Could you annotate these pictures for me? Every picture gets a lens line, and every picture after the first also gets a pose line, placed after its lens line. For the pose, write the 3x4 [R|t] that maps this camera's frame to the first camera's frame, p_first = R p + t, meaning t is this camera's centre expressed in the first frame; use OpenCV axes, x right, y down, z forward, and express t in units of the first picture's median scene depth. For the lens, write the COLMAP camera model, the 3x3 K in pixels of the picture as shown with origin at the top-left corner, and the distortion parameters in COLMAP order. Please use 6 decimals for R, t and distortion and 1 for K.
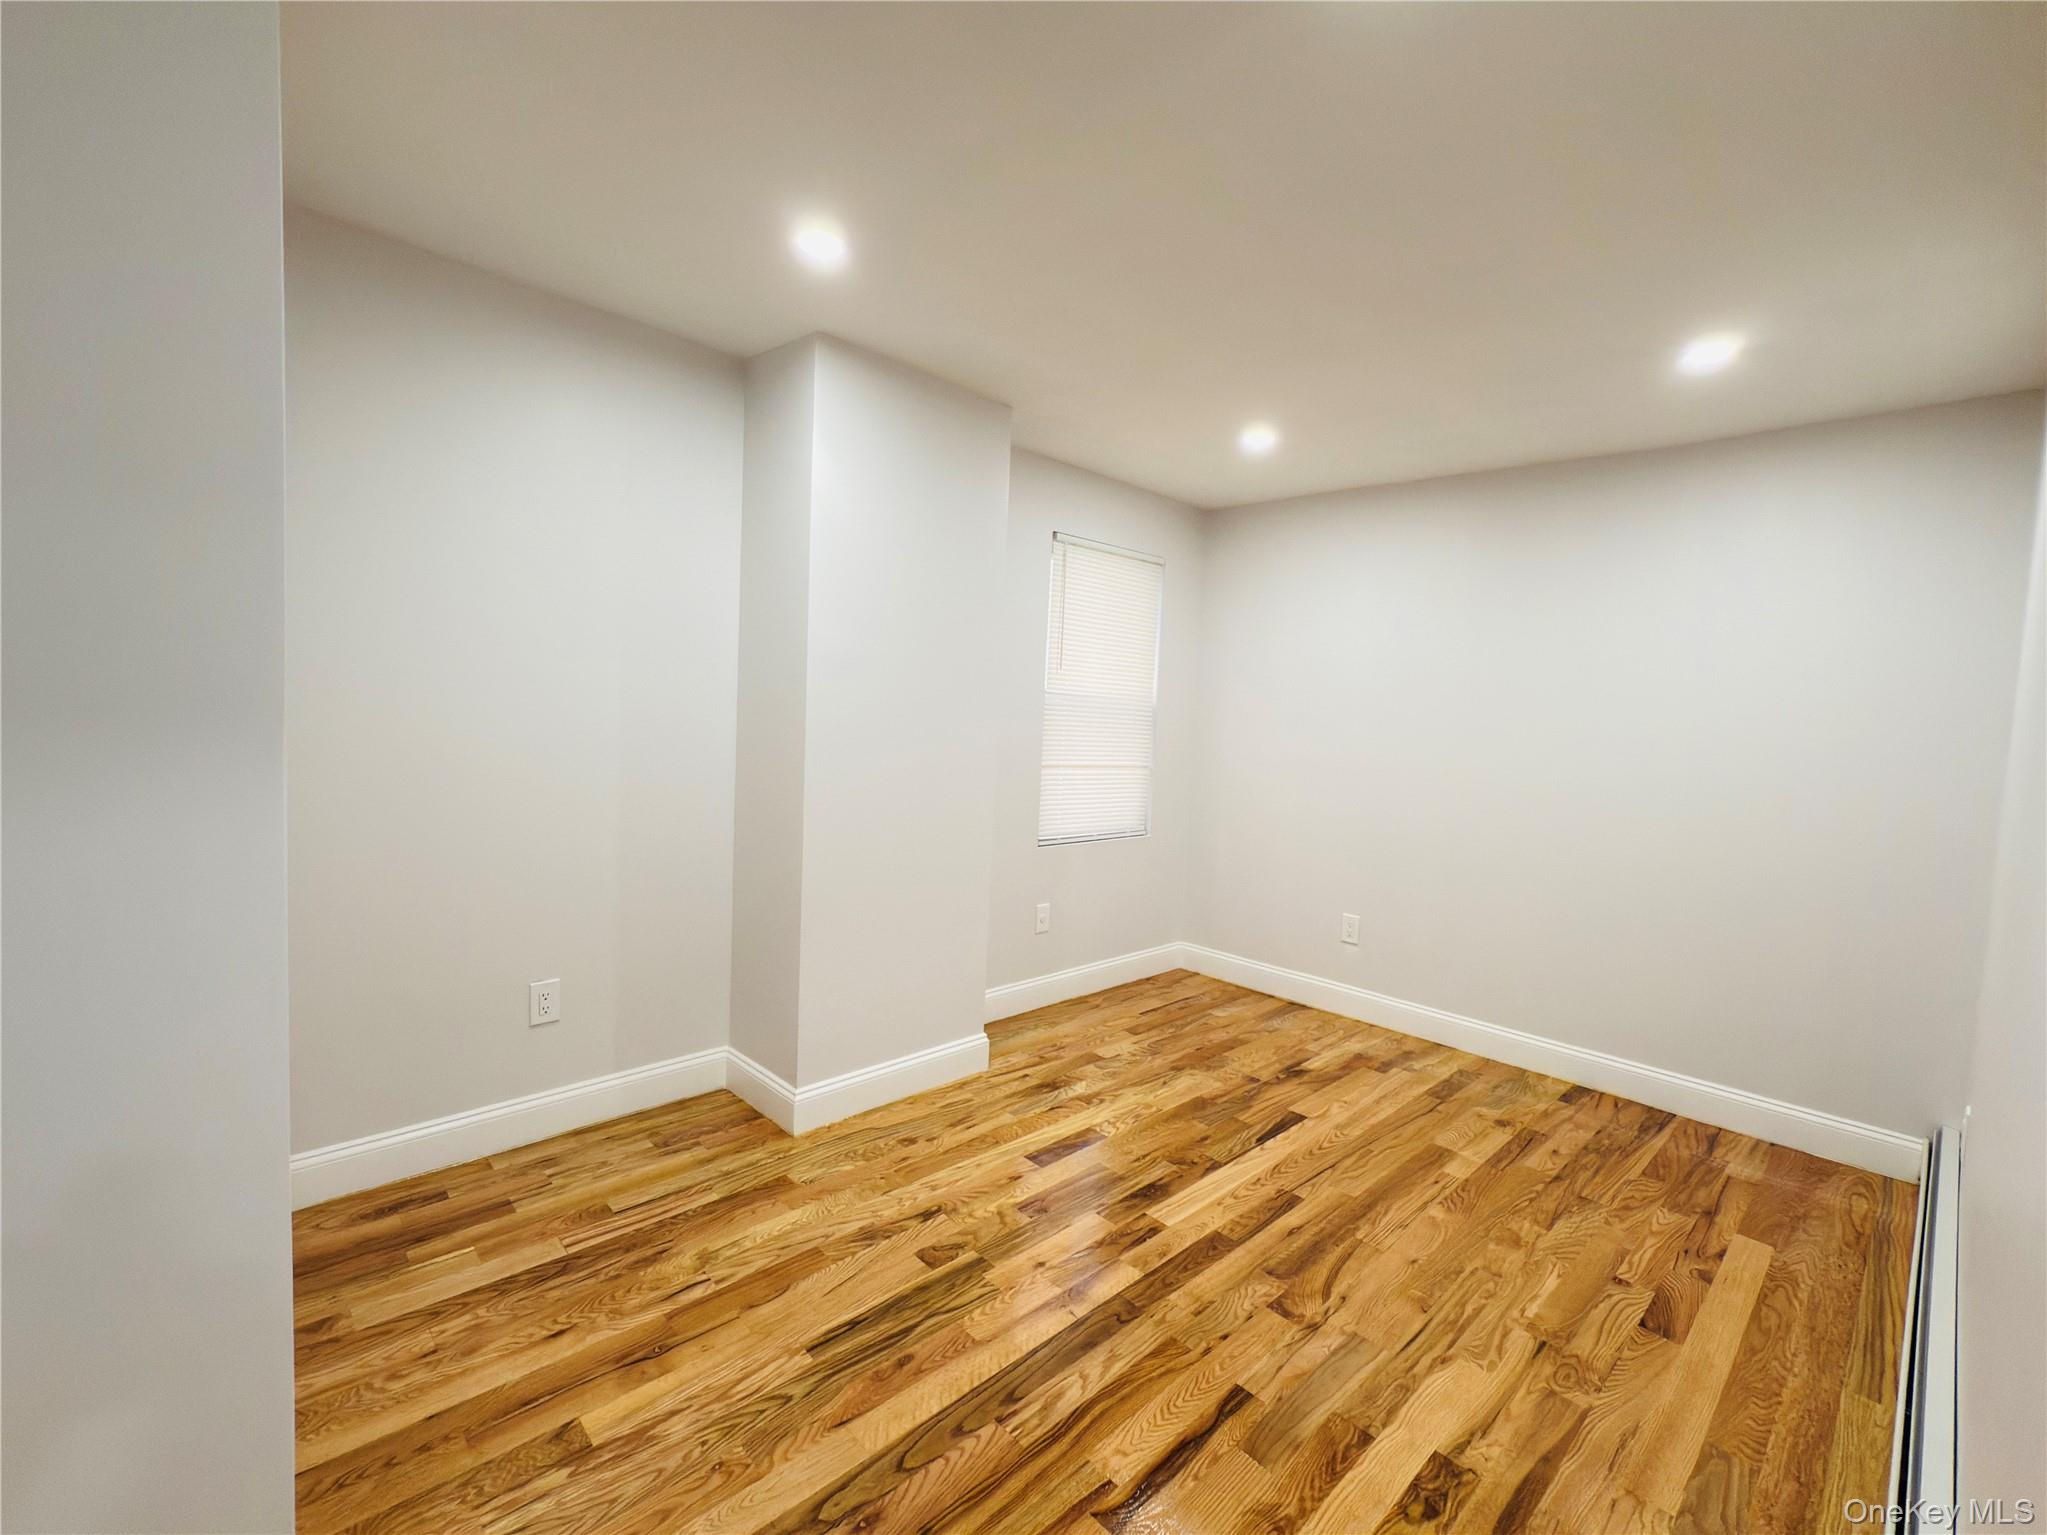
lens RADIAL K [[821.9, 0, 1029.3], [0, 821.9, 768.2], [0, 0, 1]] dist [0.000361, 0.000180]
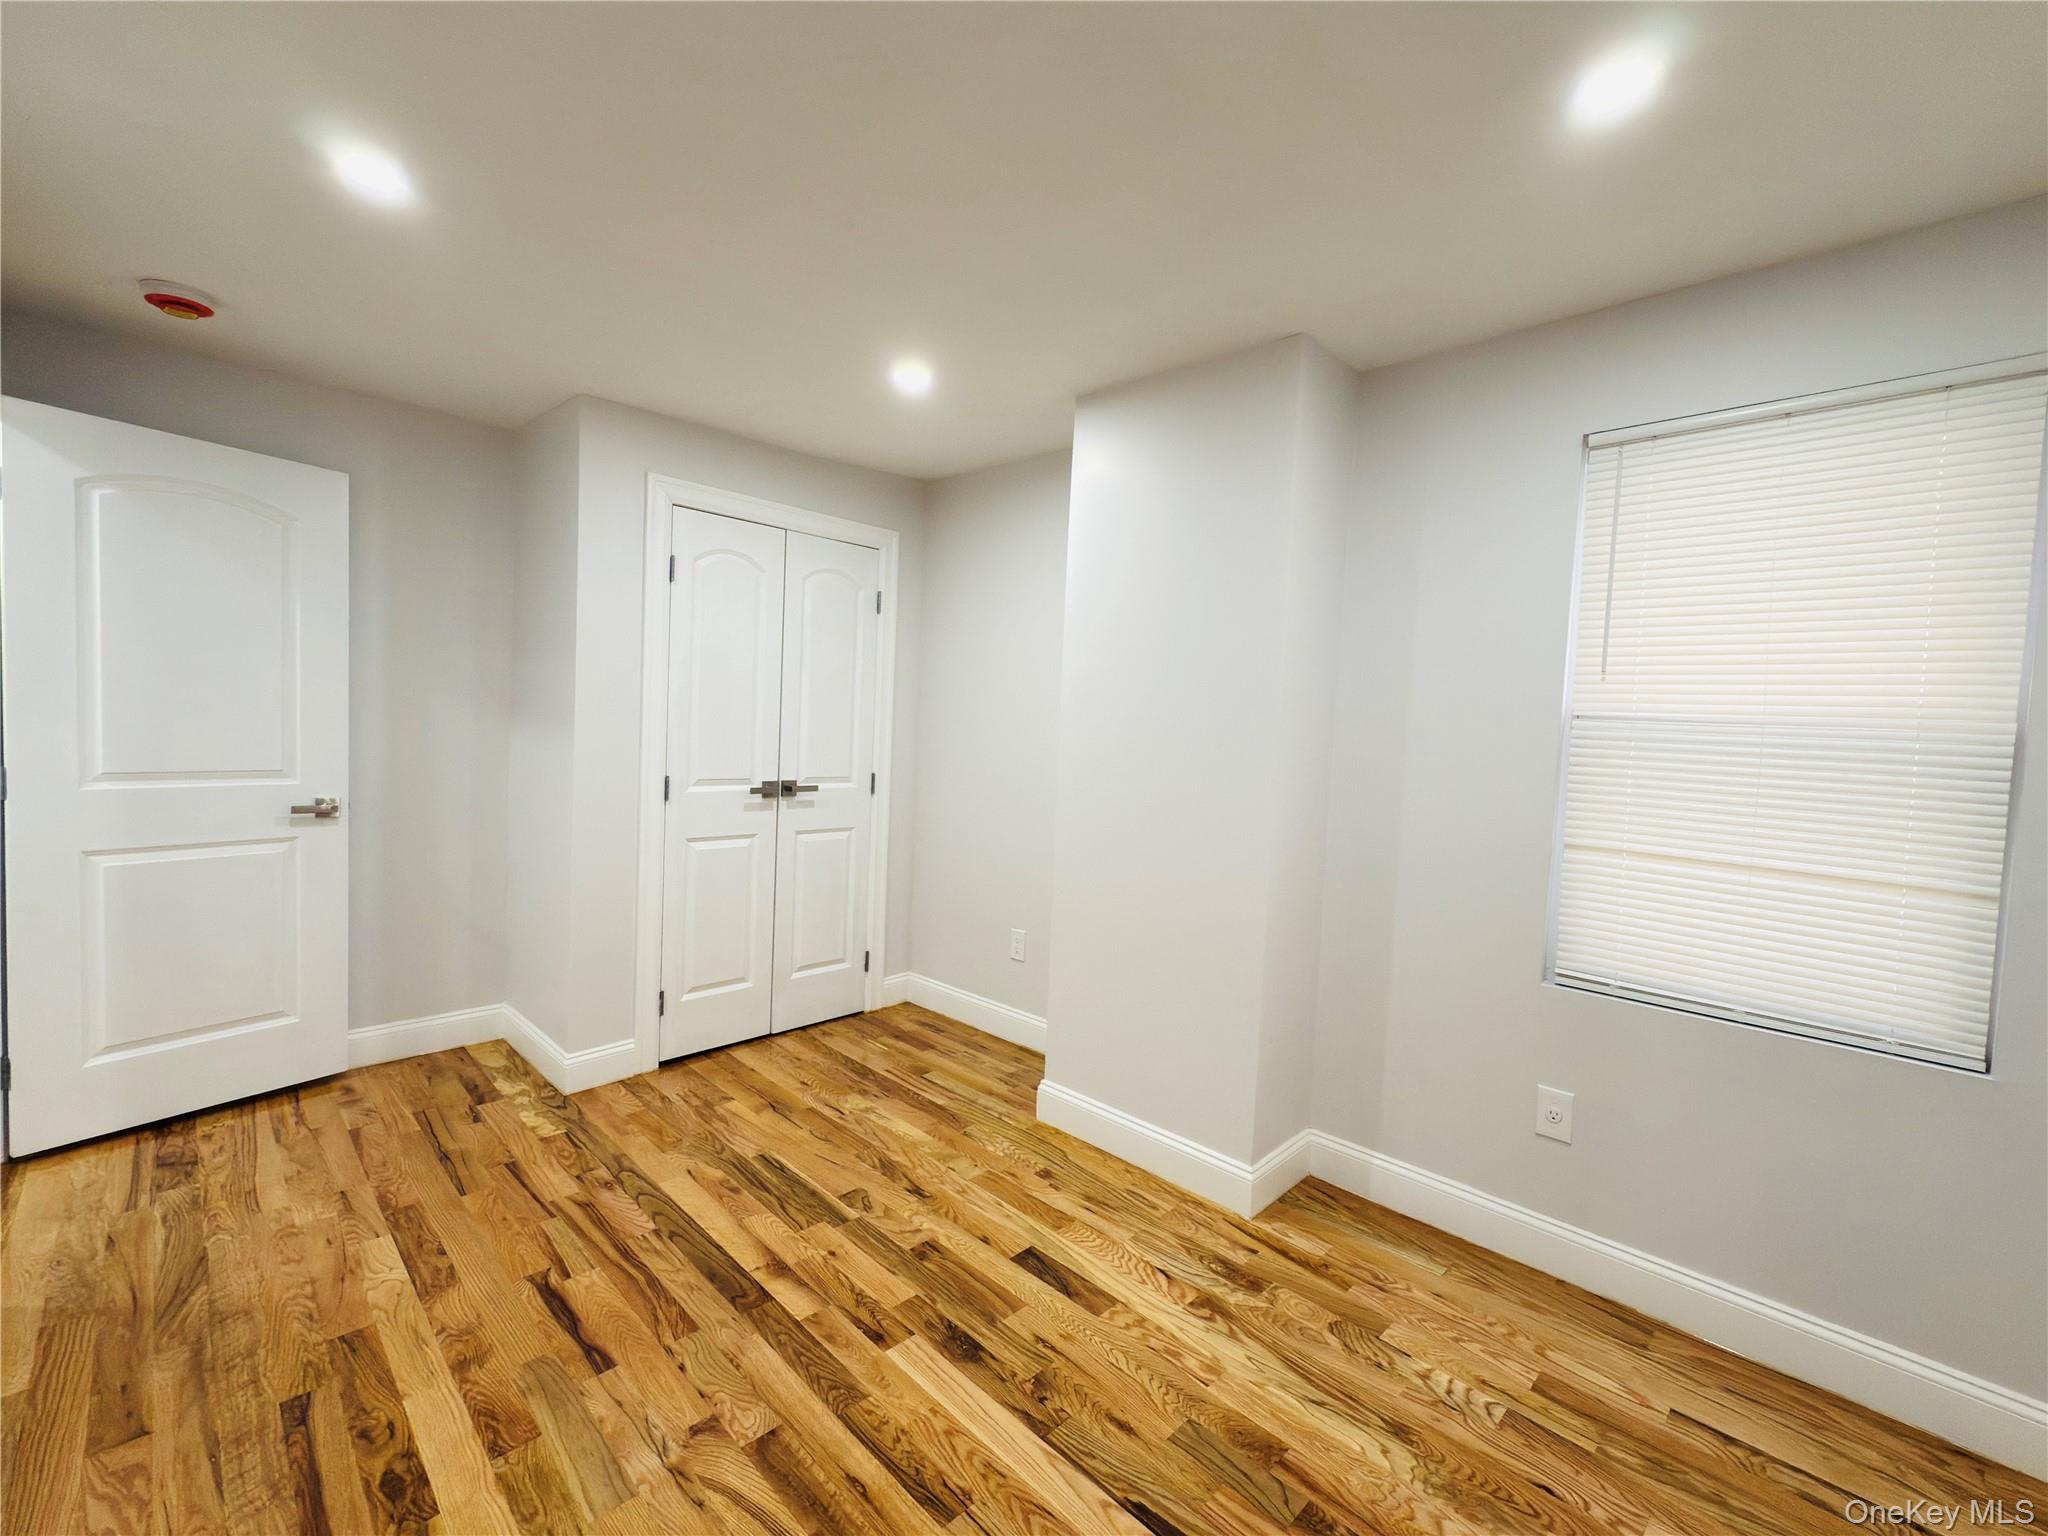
lens RADIAL K [[822.3, 0, 1029.8], [0, 822.3, 768.7], [0, 0, 1]] dist [0.000361, 0.000180]
pose [[0.088045, 0.007154, -0.996091, 0.955215], [-0.110277, 0.993898, -0.002610, -0.023686], [0.989994, 0.110075, 0.088296, 0.979595]]
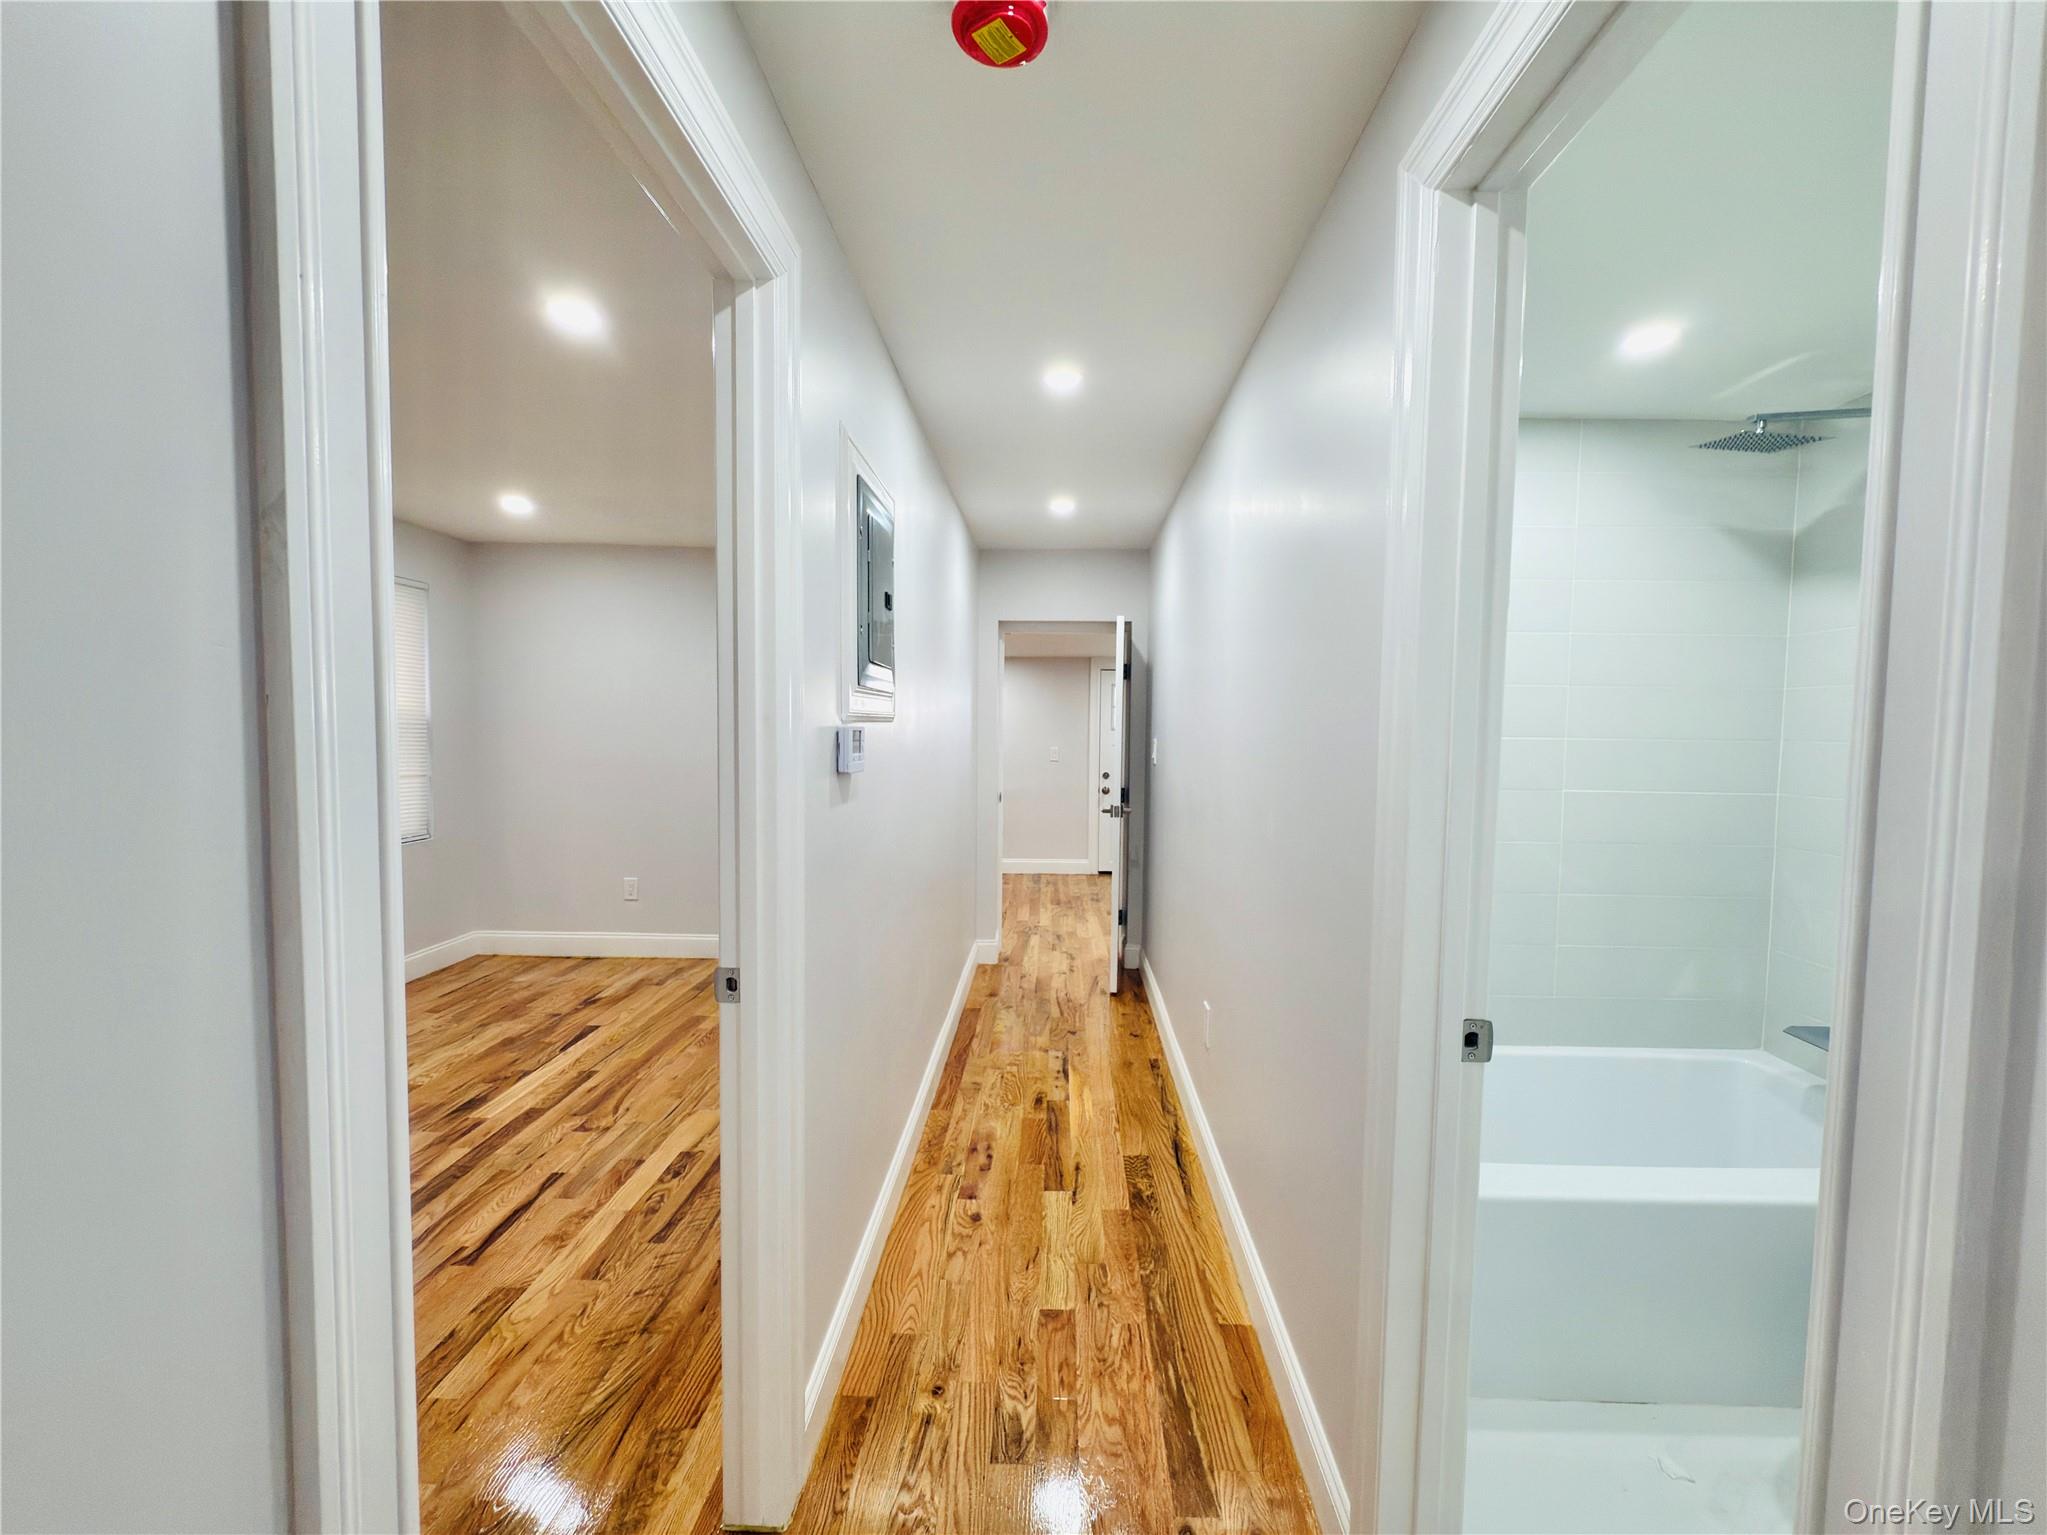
lens RADIAL K [[827.7, 0, 956.6], [0, 827.7, 771.3], [0, 0, 1]] dist [-0.001250, -0.000089]
pose [[0.741974, -0.068030, 0.666968, -0.108666], [0.063171, 0.997506, 0.031469, 0.026672], [-0.667446, 0.018784, 0.744421, -0.433551]]
